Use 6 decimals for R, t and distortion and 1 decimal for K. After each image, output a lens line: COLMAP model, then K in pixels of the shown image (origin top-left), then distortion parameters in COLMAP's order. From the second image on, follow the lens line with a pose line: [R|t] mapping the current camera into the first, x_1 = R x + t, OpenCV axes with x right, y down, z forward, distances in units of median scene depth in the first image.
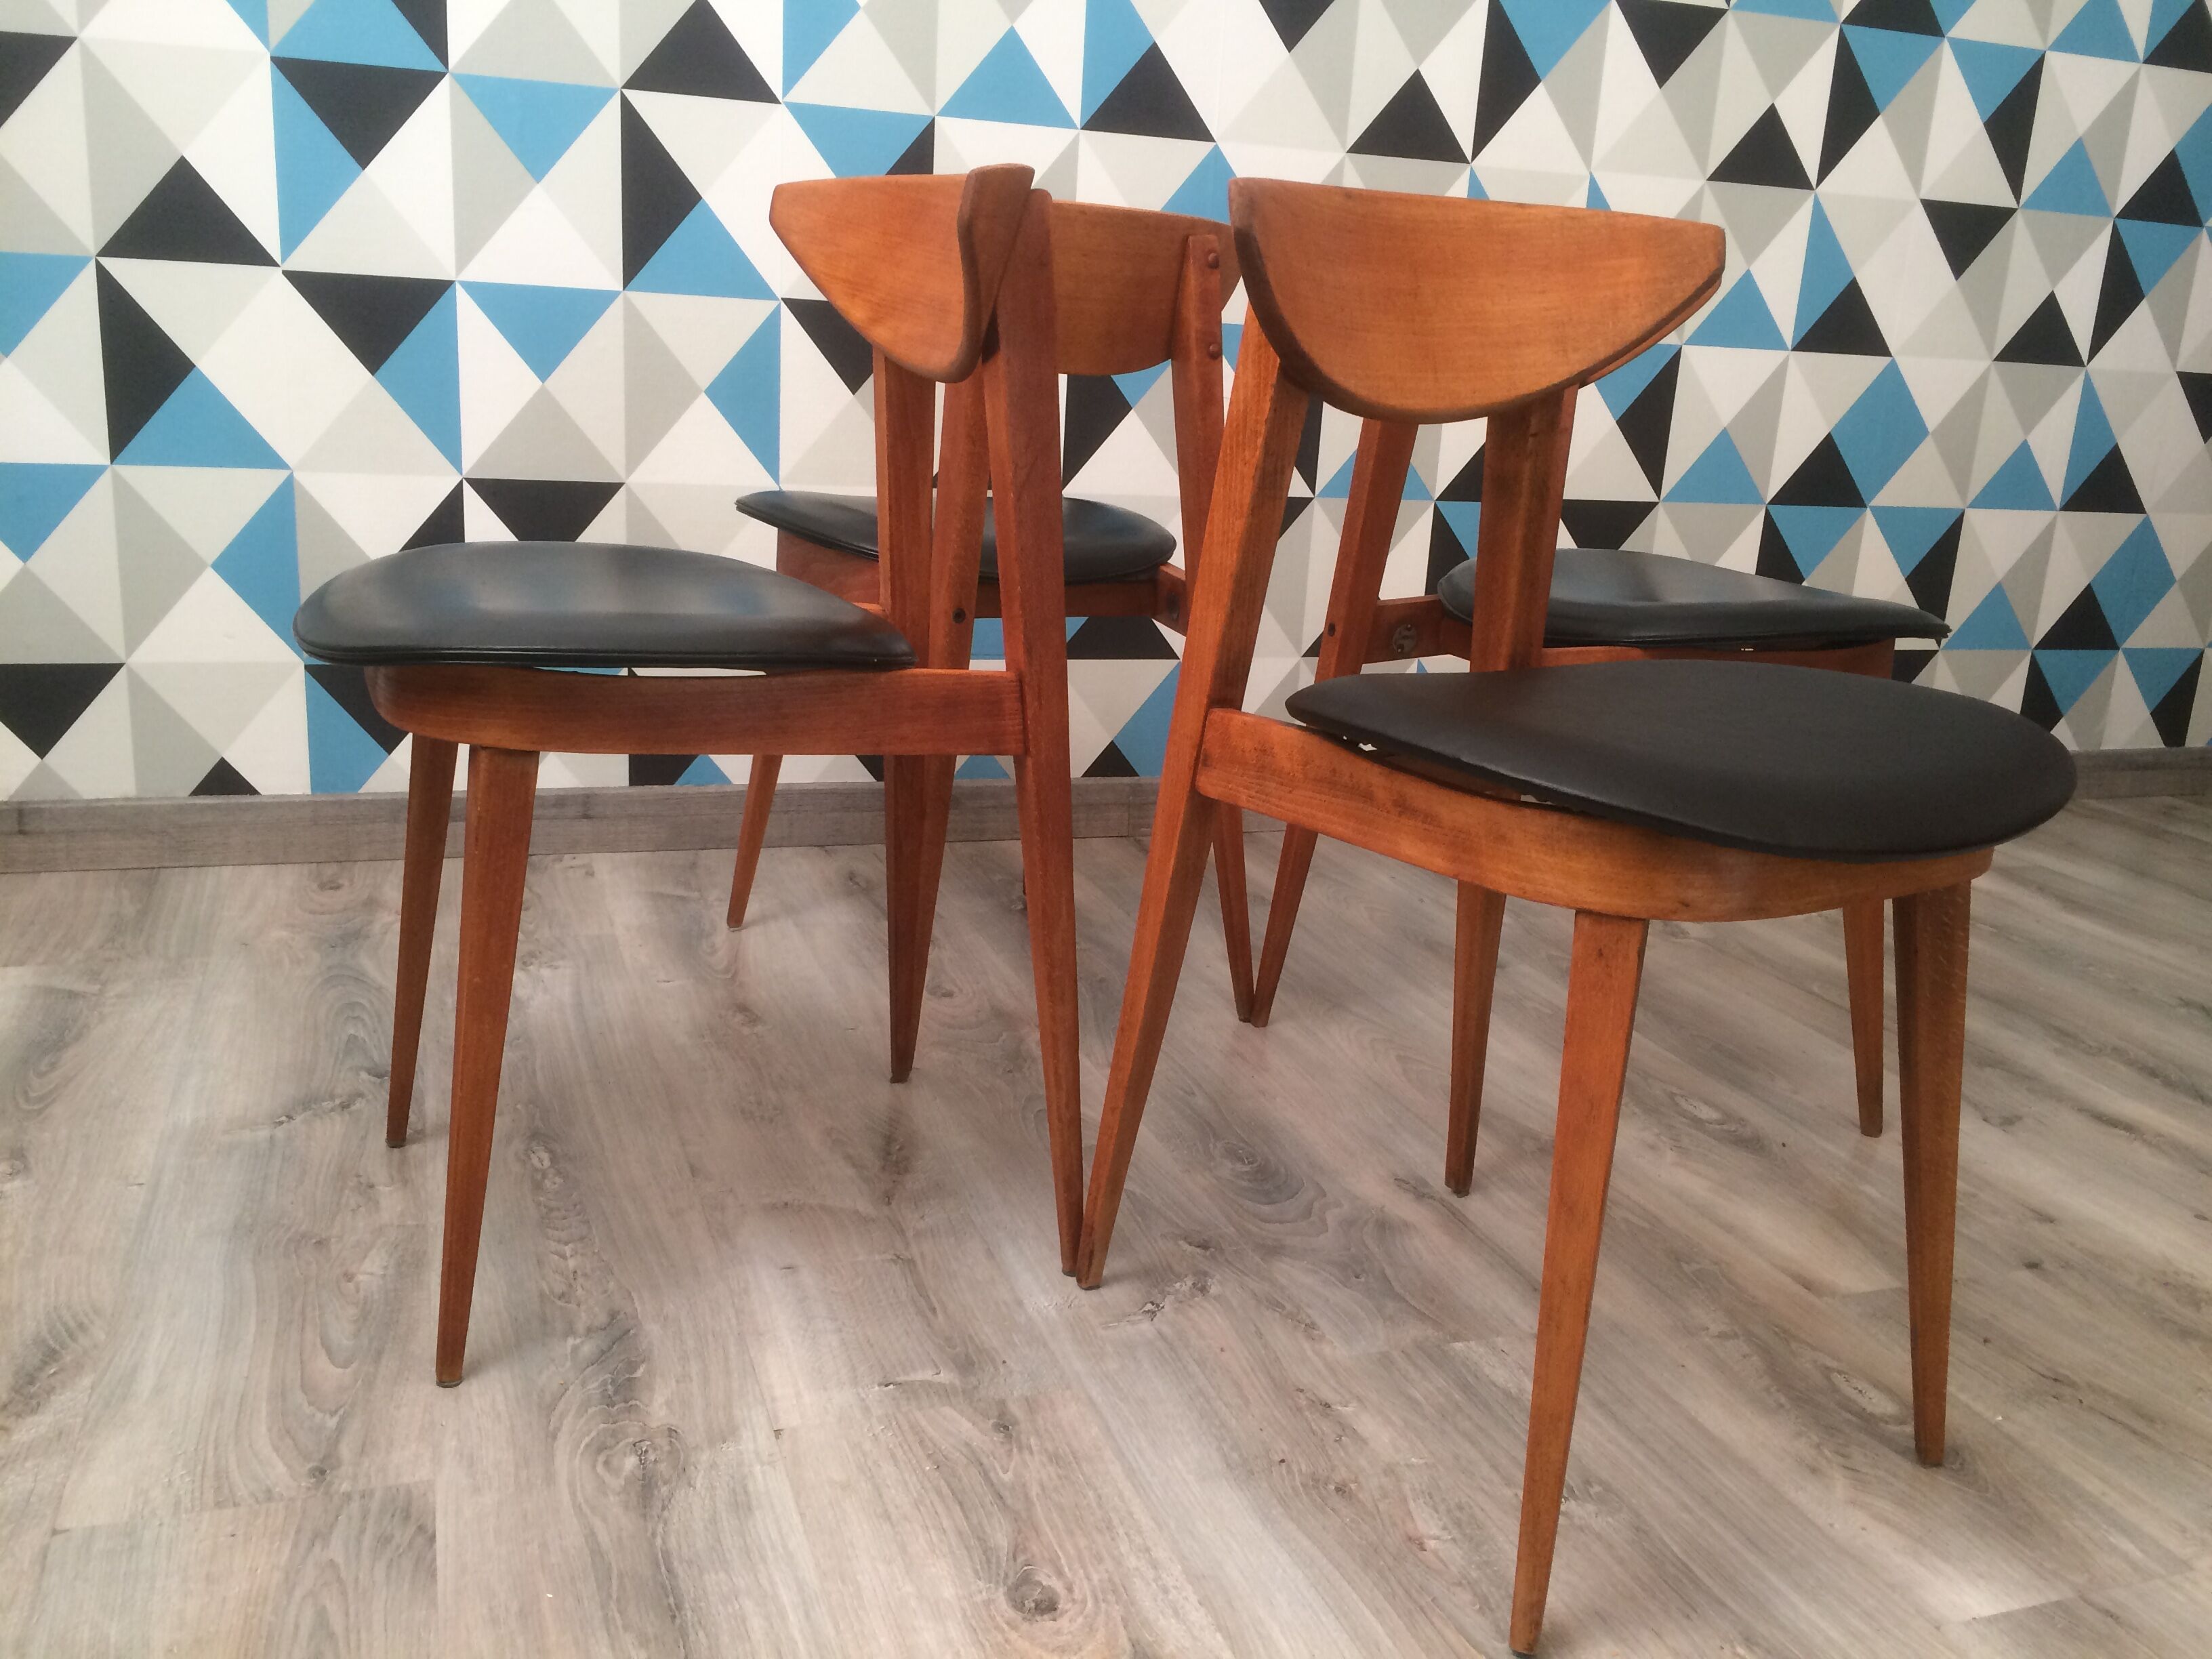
lens RADIAL K [[1916.3, 0, 1100.2], [0, 1916.3, 830.0], [0, 0, 1]] dist [0.082808, -0.124548]
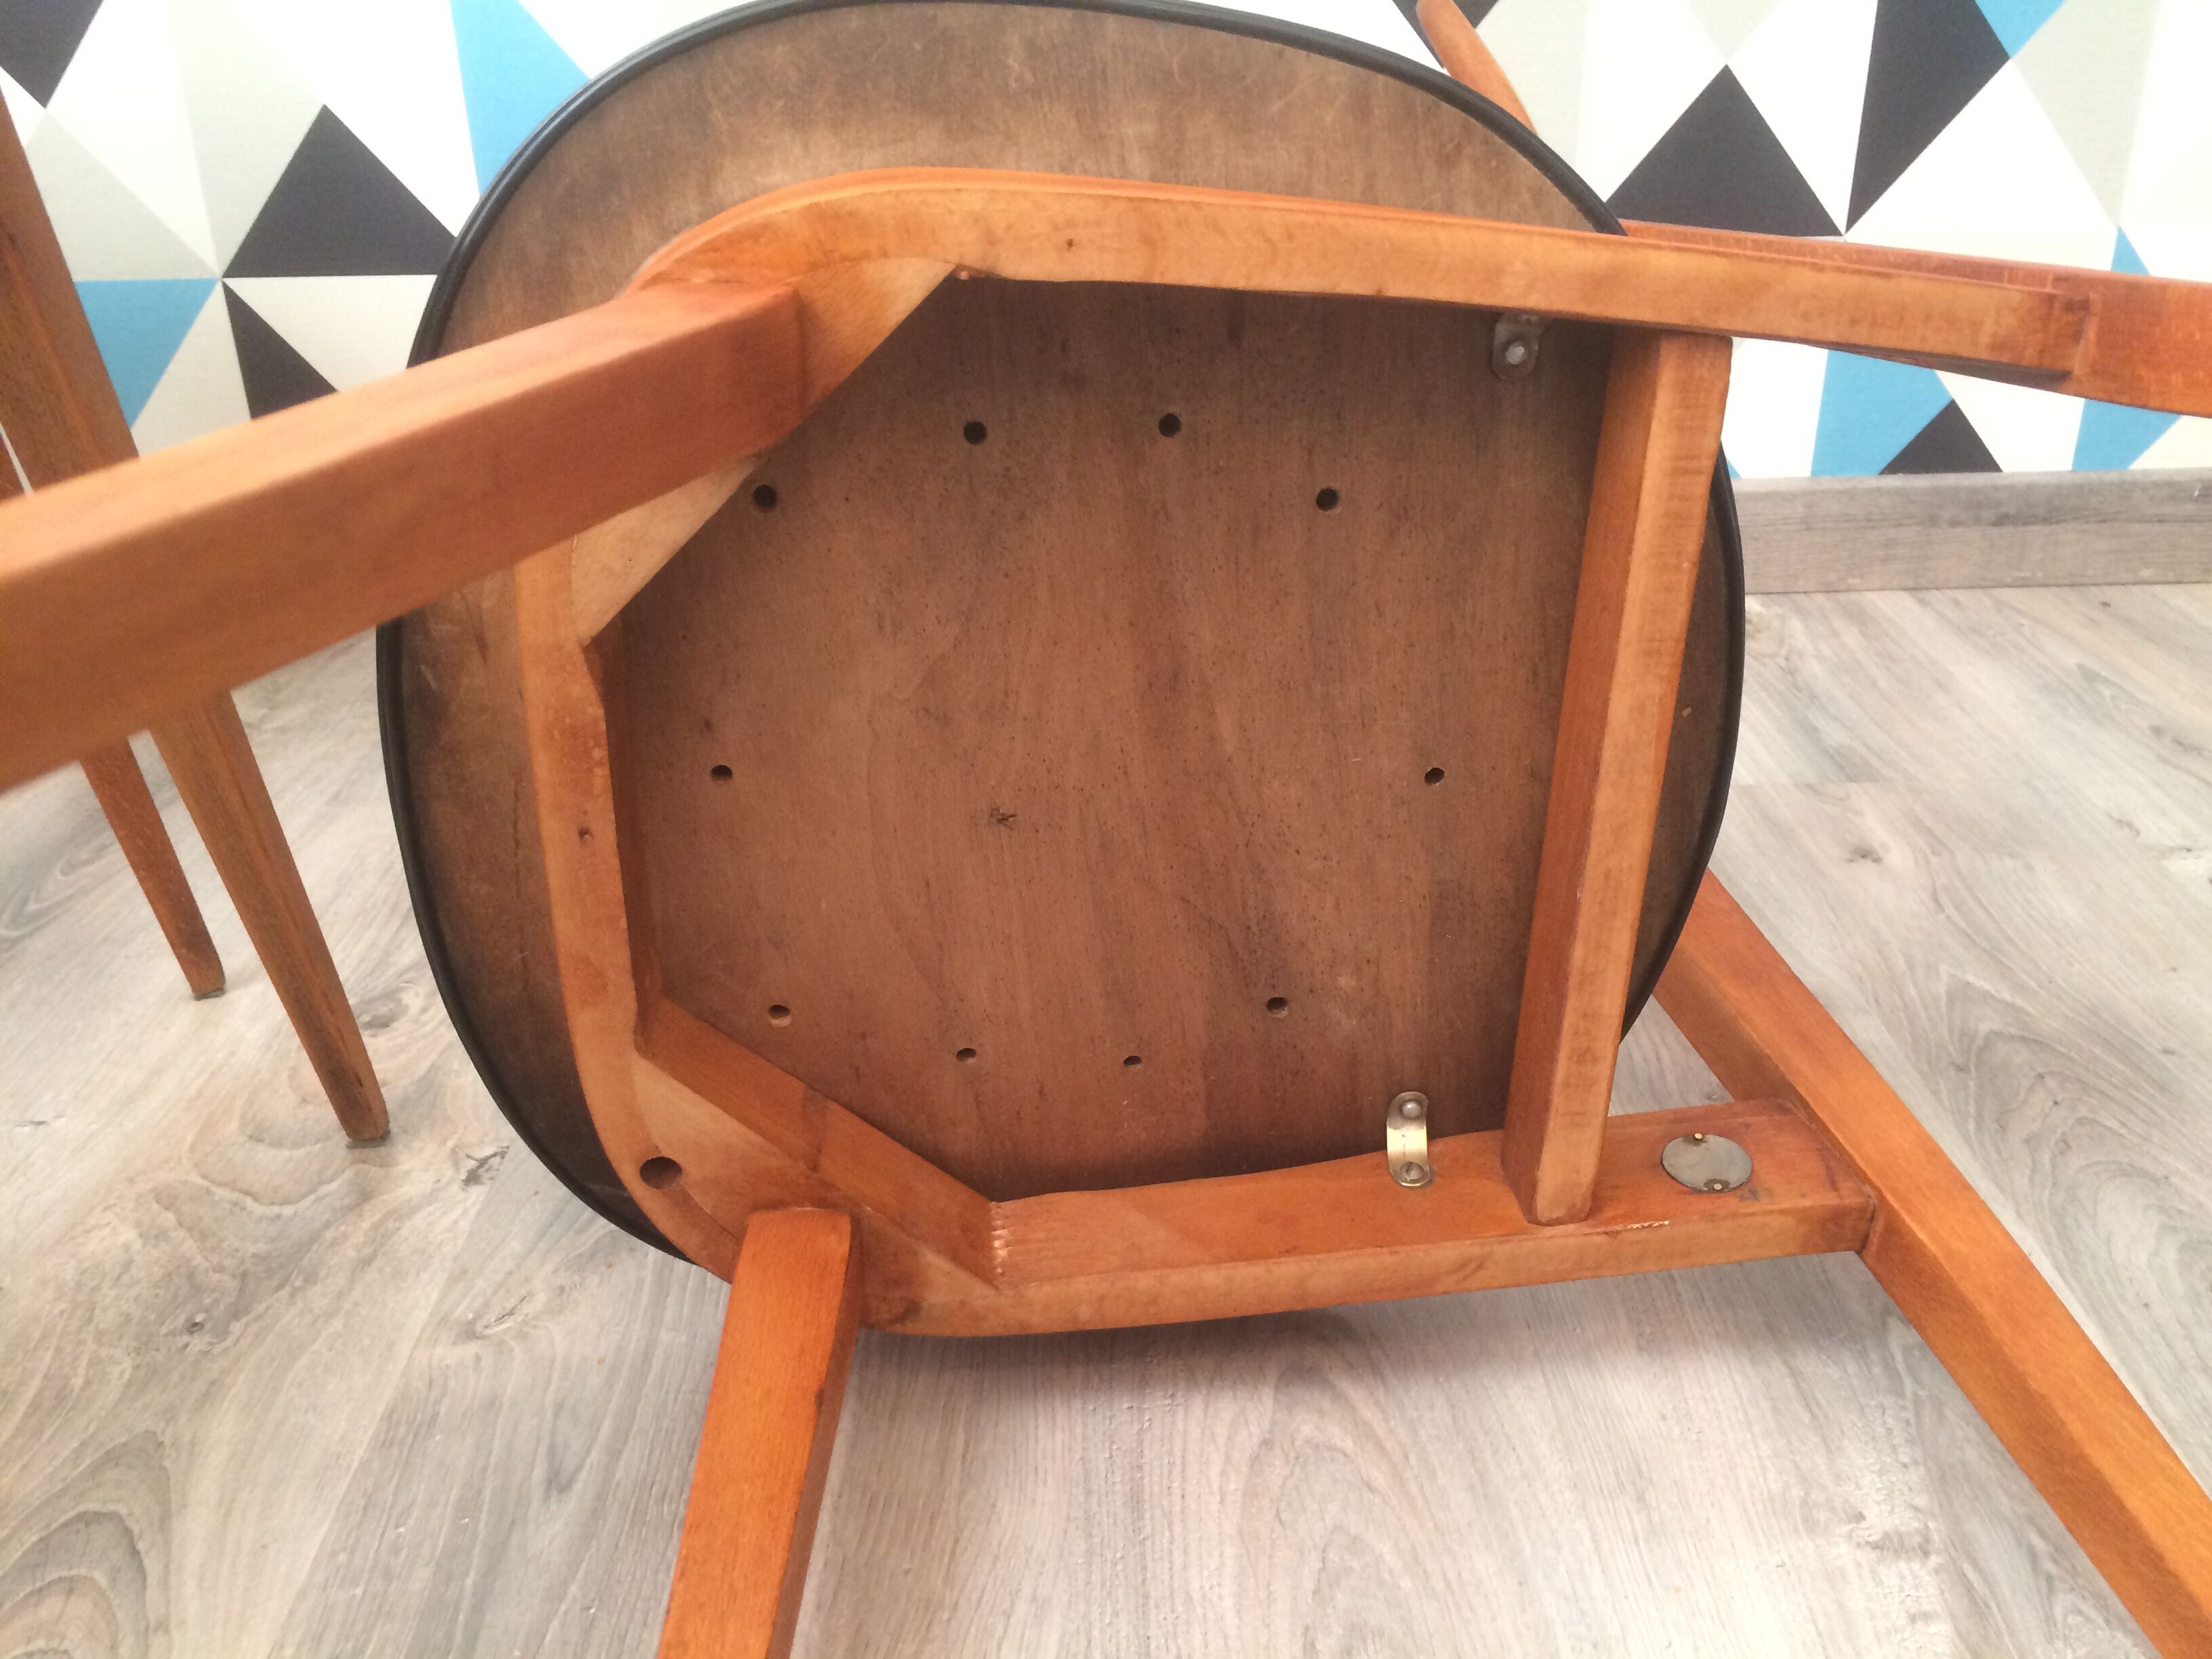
lens RADIAL K [[1916.3, 0, 1101.7], [0, 1916.3, 836.6], [0, 0, 1]] dist [0.082808, -0.124548]
pose [[0.941297, 0.074015, -0.329365, 0.206555], [-0.013598, 0.983189, 0.182082, -0.037545], [0.337305, -0.166915, 0.926480, 0.603664]]
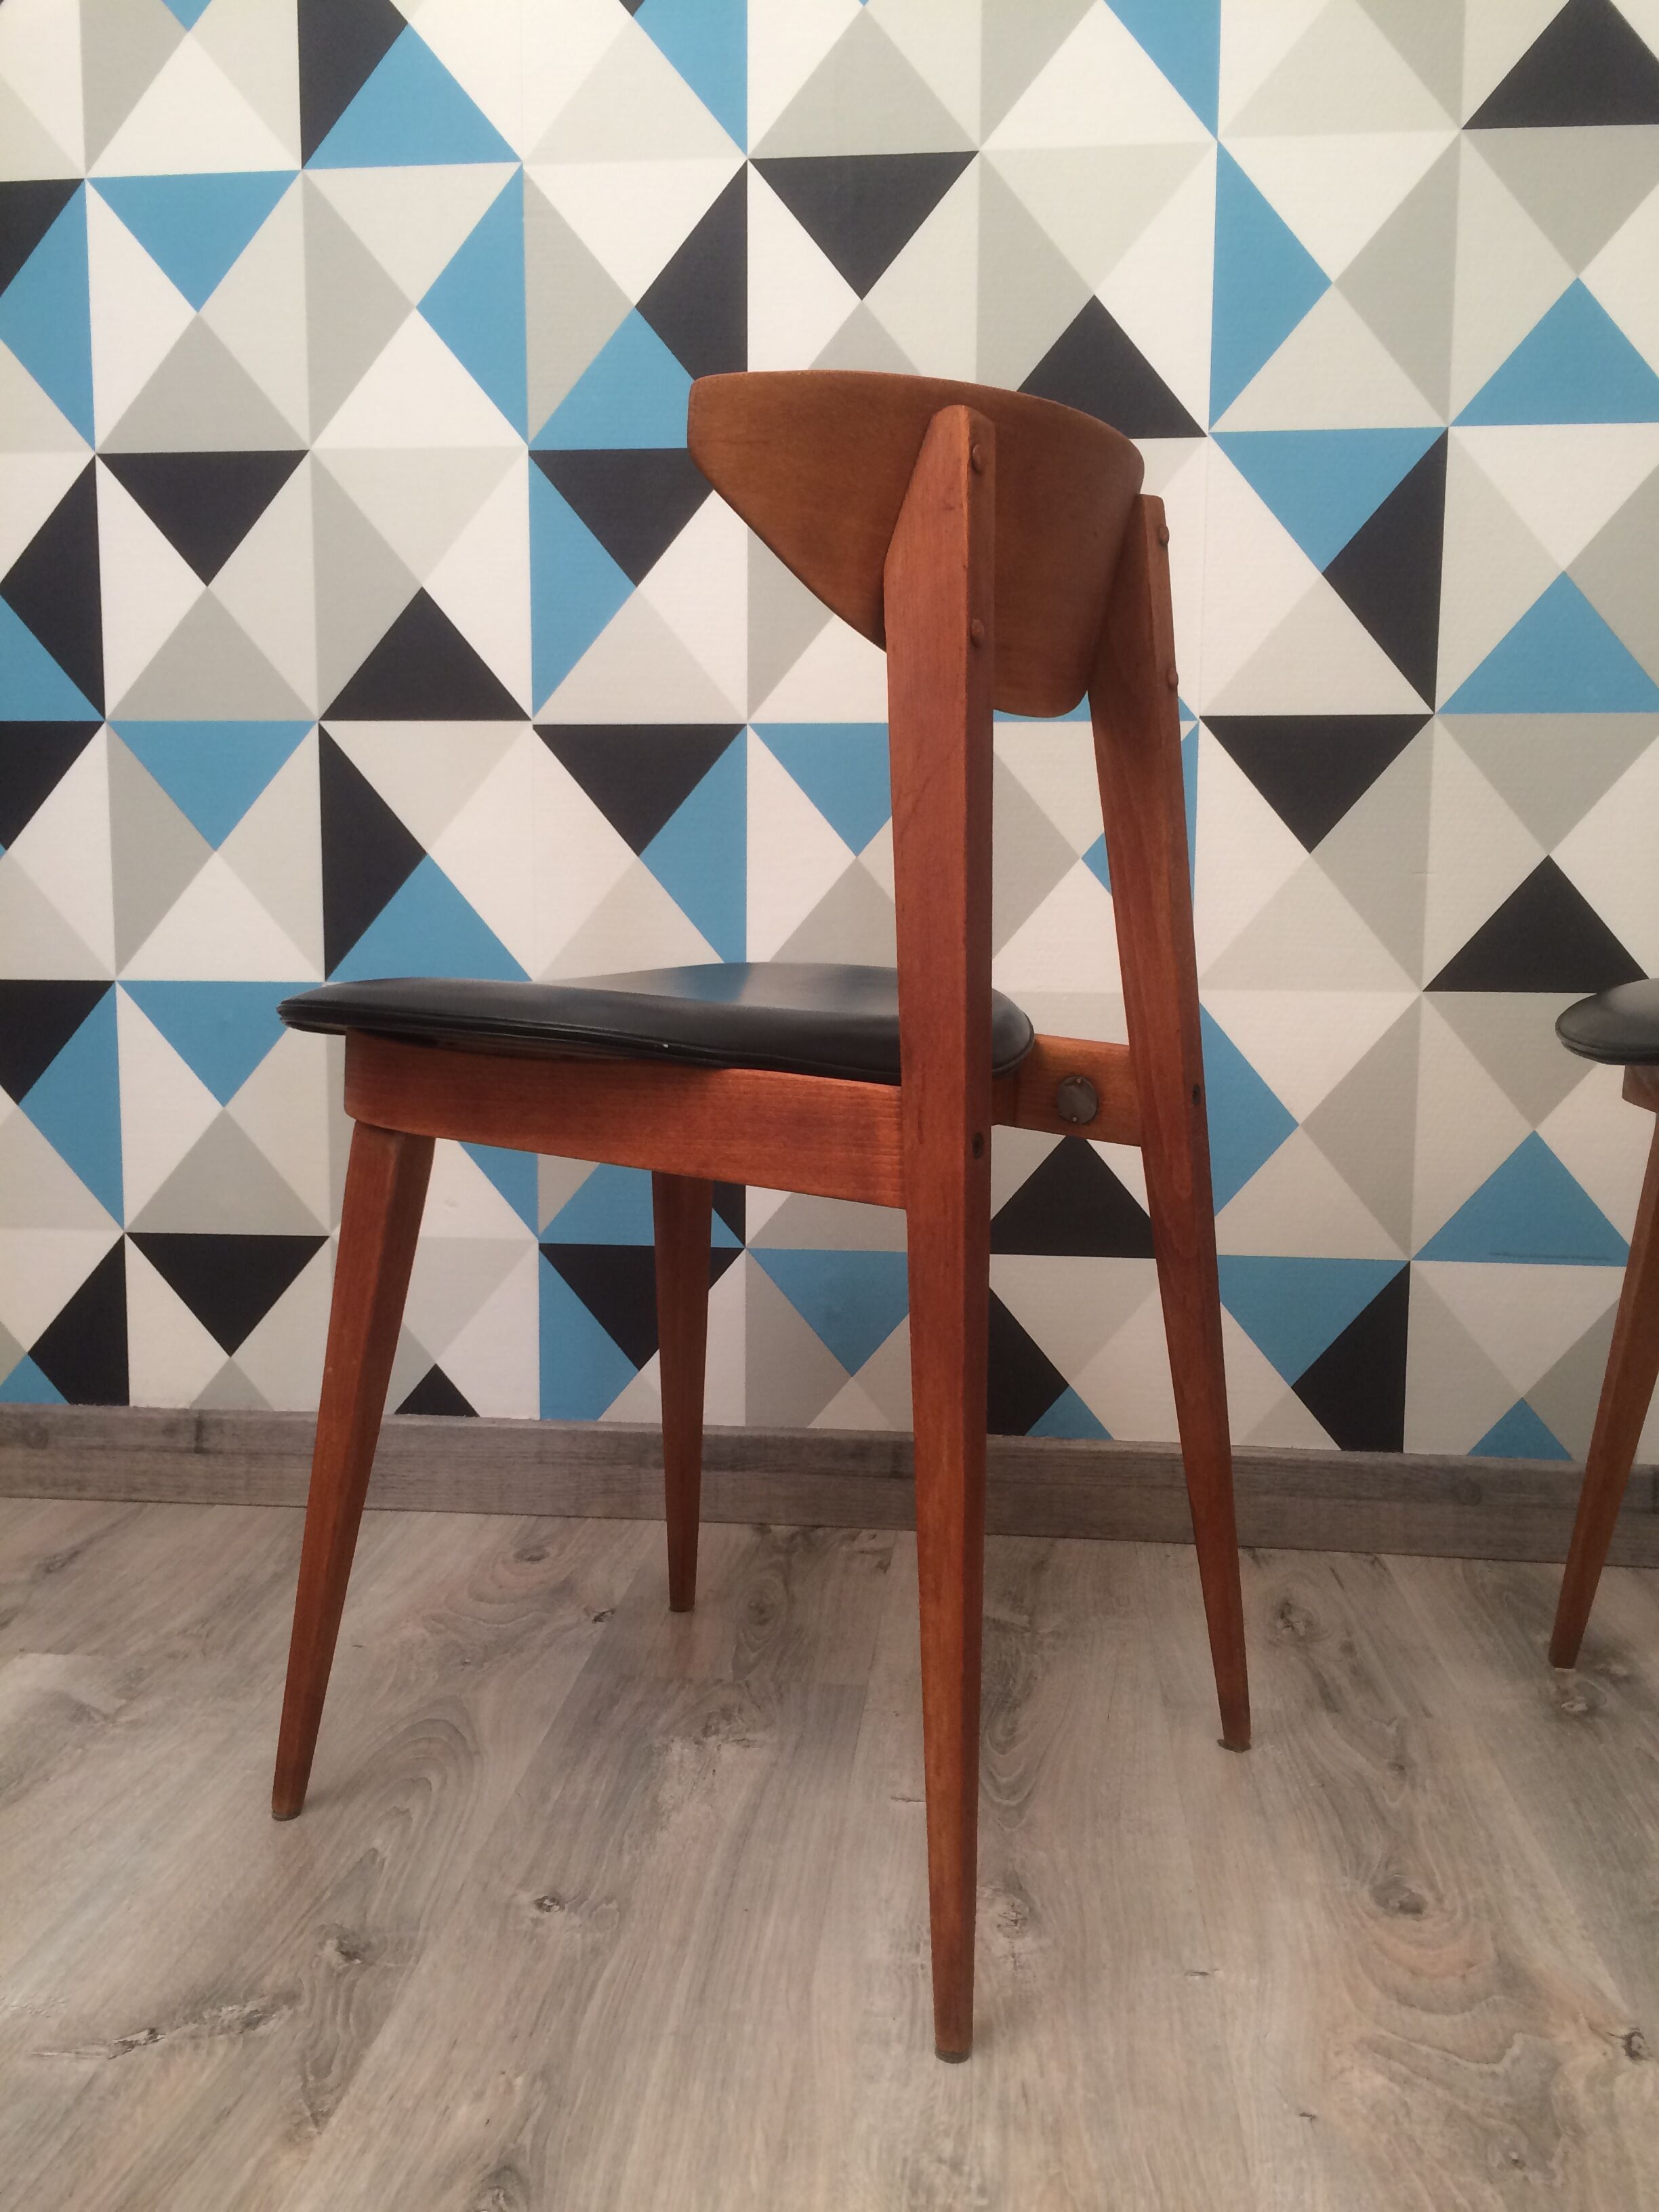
lens RADIAL K [[1916.3, 0, 825.2], [0, 1916.3, 1100.8], [0, 0, 1]] dist [0.082808, -0.124548]
pose [[0.904843, -0.005773, -0.425706, 0.001357], [-0.066484, 0.985725, -0.154680, -0.034414], [0.420522, 0.168264, 0.891543, 0.402079]]
